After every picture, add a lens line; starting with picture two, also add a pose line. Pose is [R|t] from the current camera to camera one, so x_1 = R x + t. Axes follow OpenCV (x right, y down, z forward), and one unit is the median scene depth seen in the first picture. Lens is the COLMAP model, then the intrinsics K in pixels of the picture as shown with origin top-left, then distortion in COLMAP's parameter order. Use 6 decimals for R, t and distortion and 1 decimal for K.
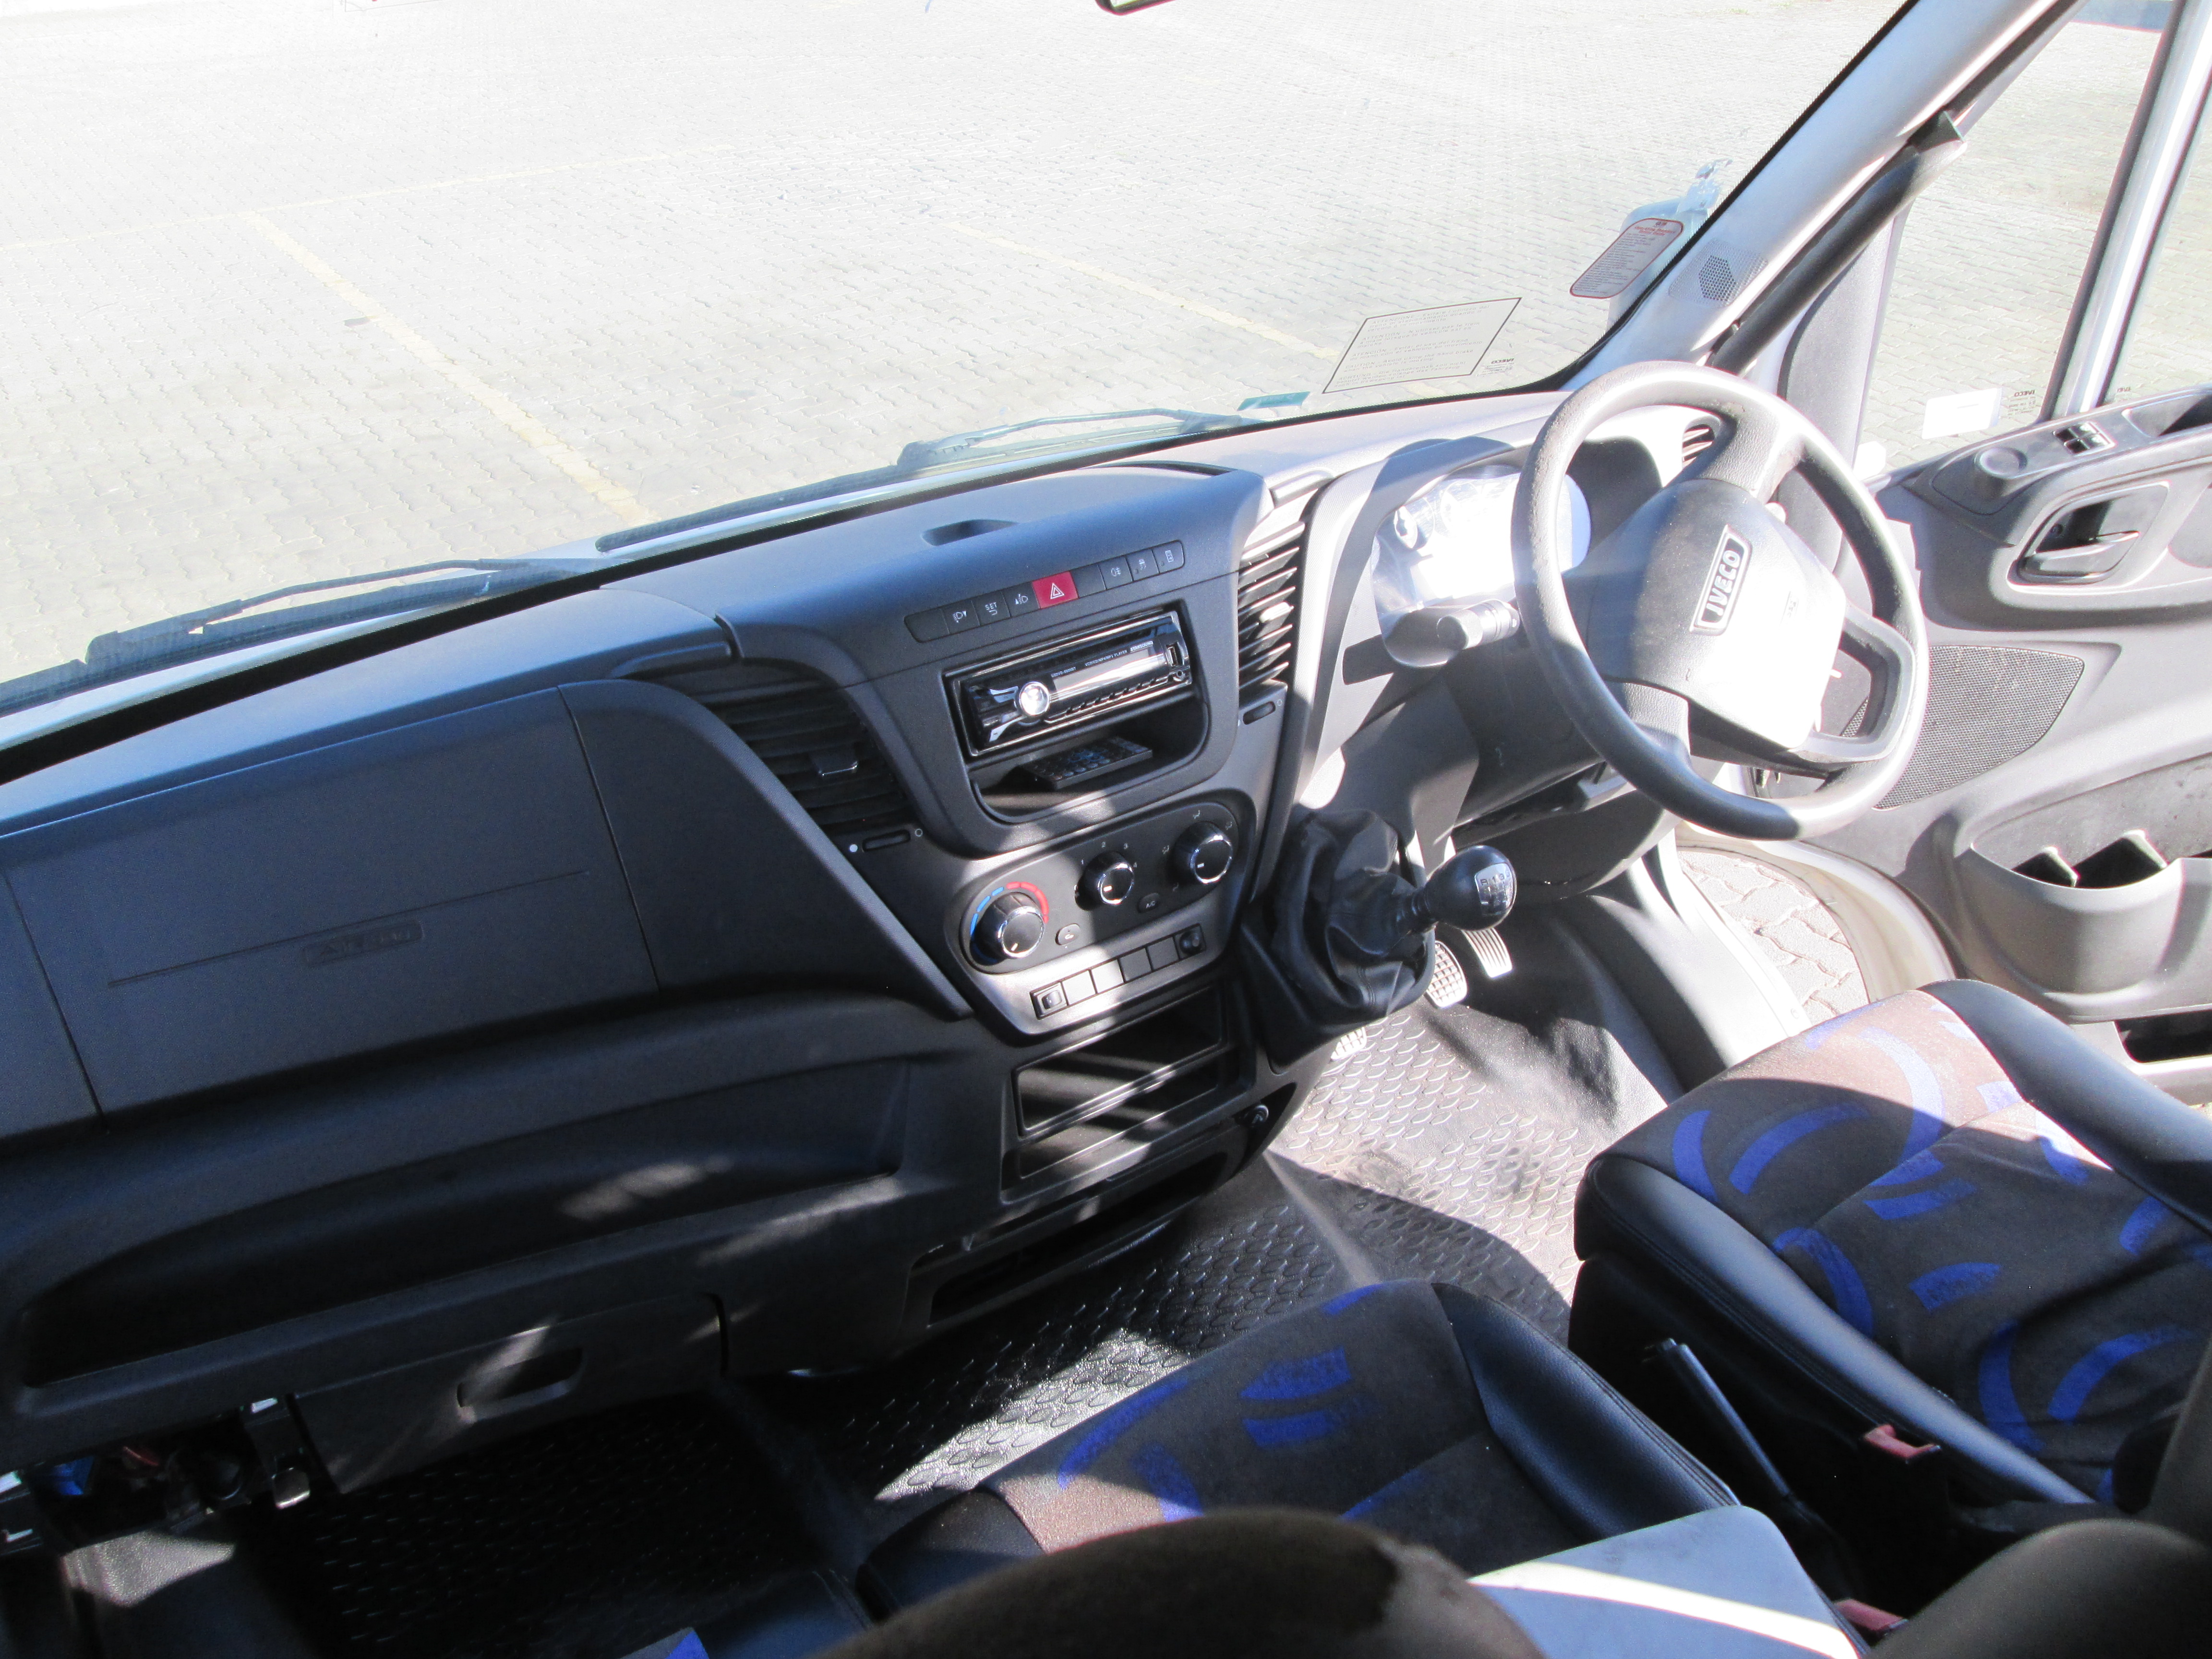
lens RADIAL K [[1796.2, 0, 1106.0], [0, 1796.2, 829.5], [0, 0, 1]] dist [-0.011515, -0.007567]
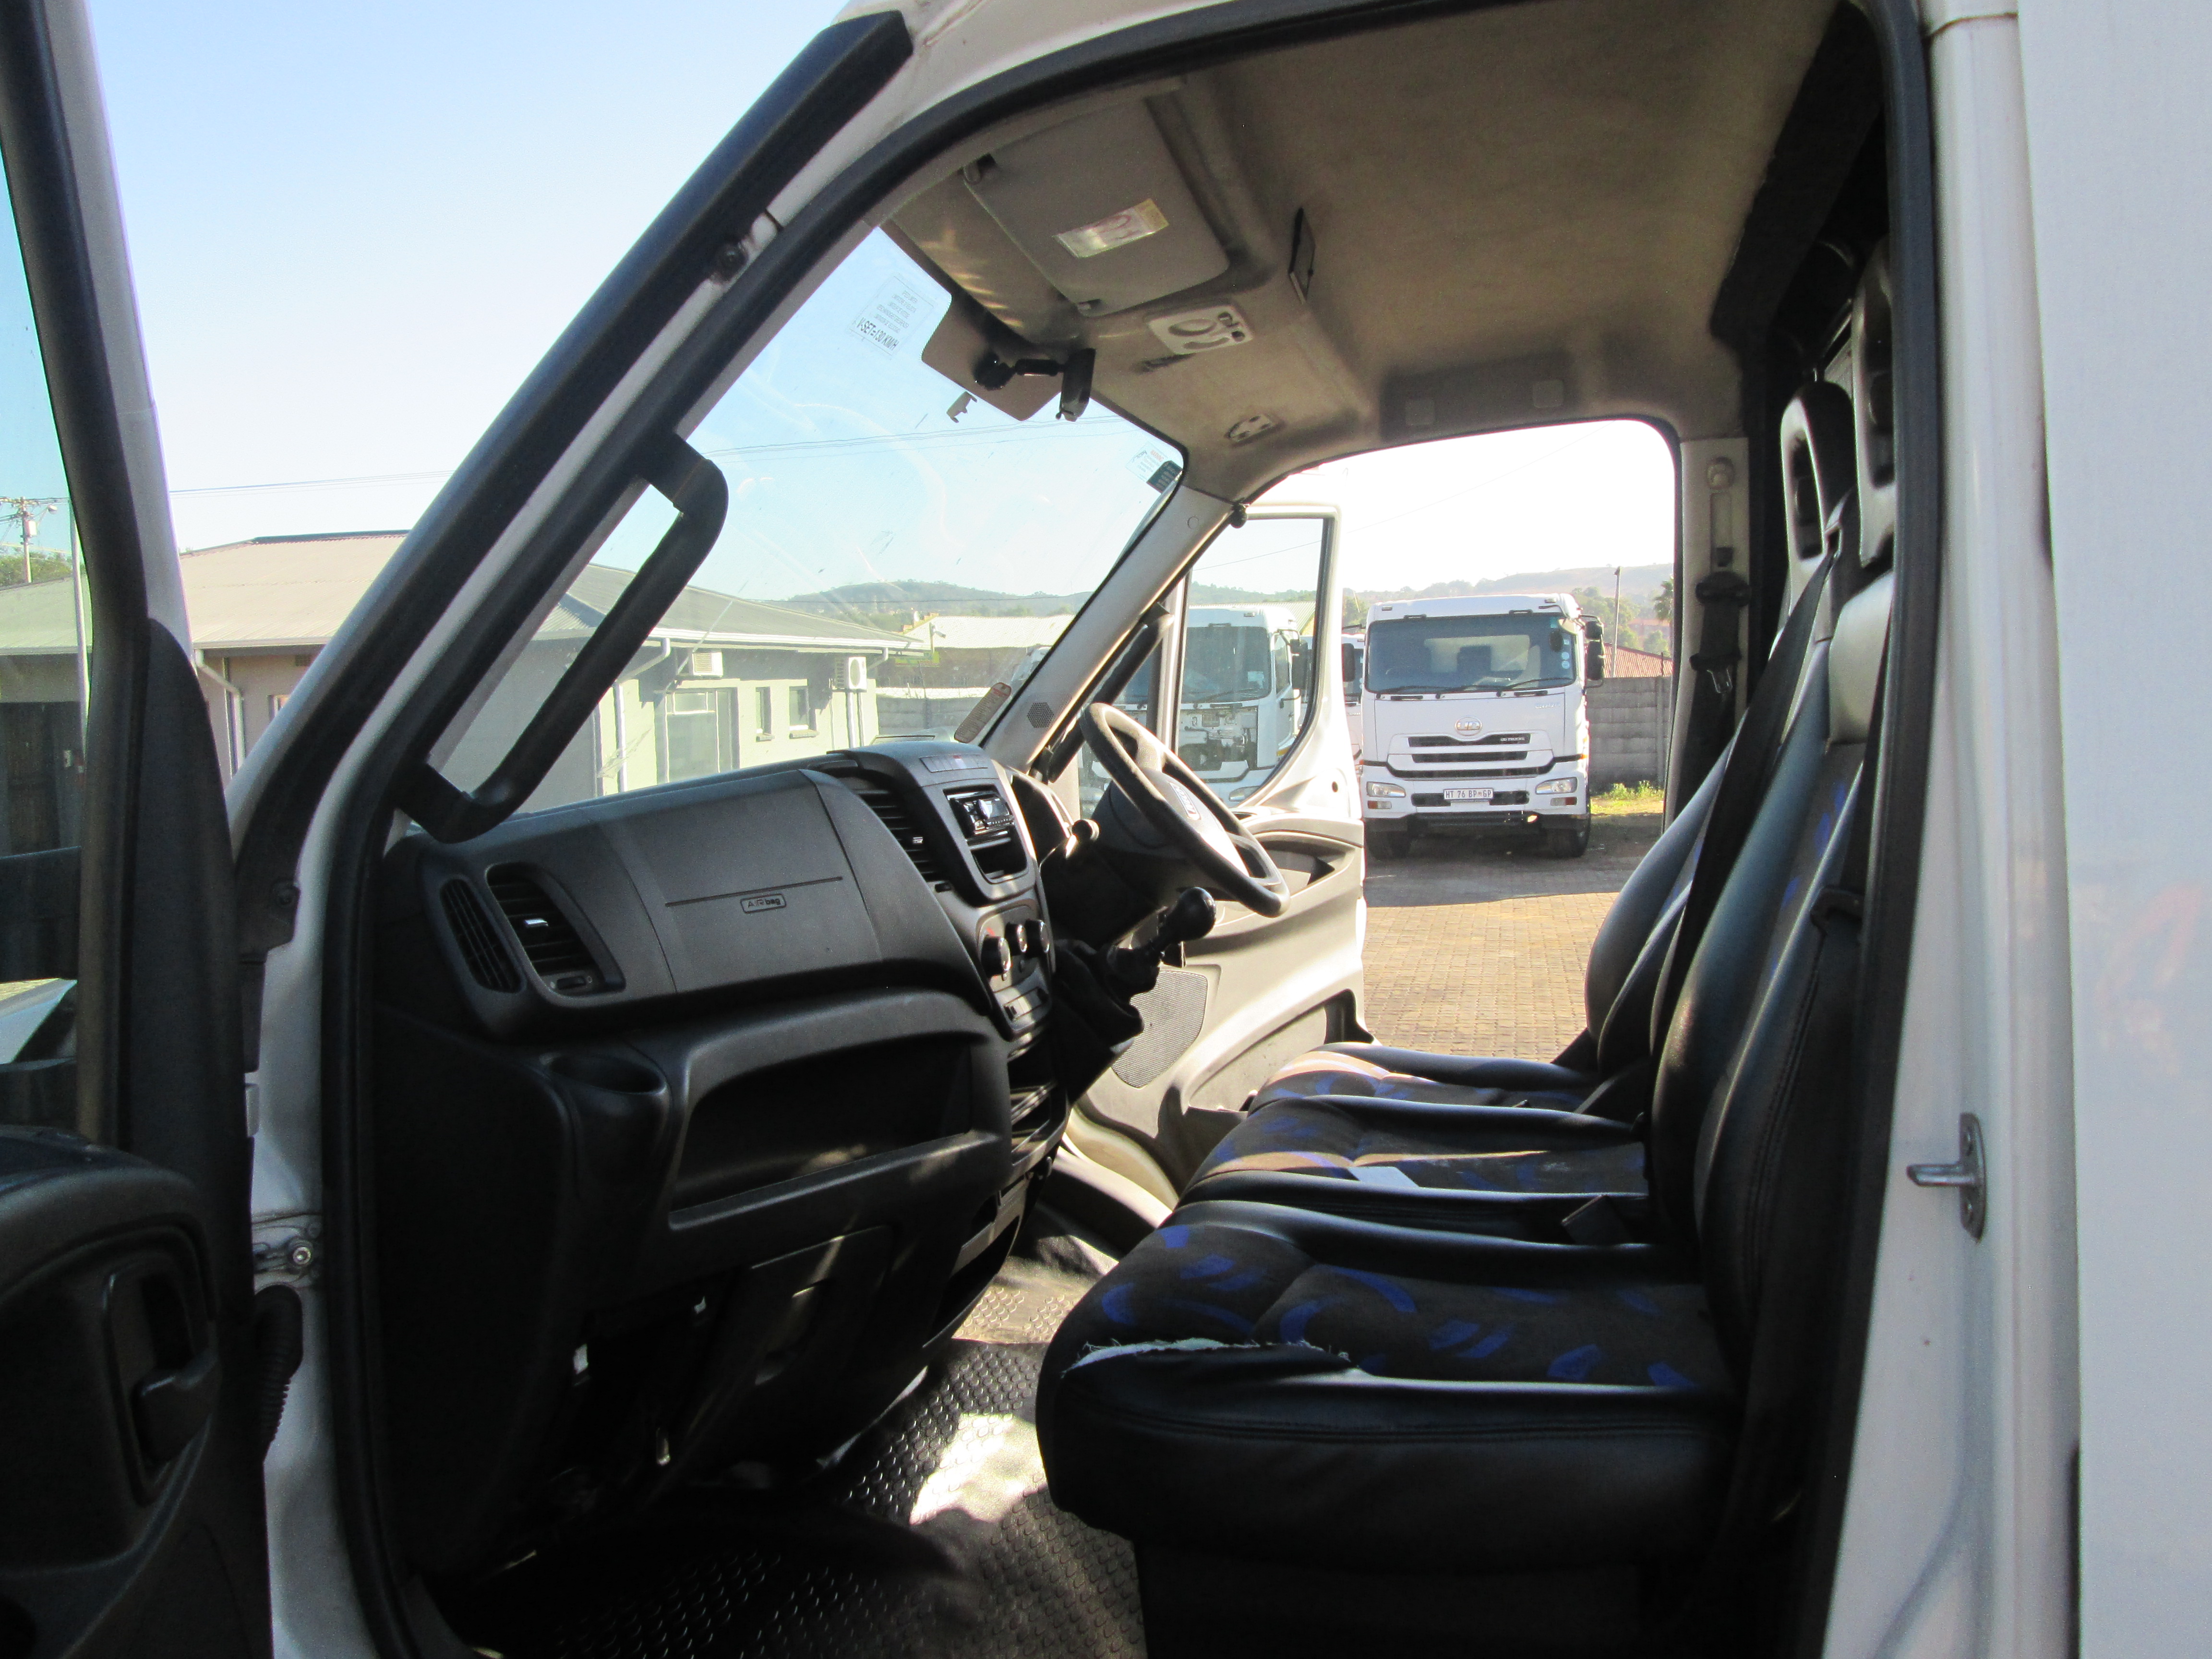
lens RADIAL K [[1796.2, 0, 1106.0], [0, 1796.2, 829.5], [0, 0, 1]] dist [-0.011515, -0.007567]
pose [[0.755976, -0.051576, 0.652564, -0.597913], [0.342938, 0.880343, -0.327704, 0.301354], [-0.557579, 0.471525, 0.683206, -0.117676]]
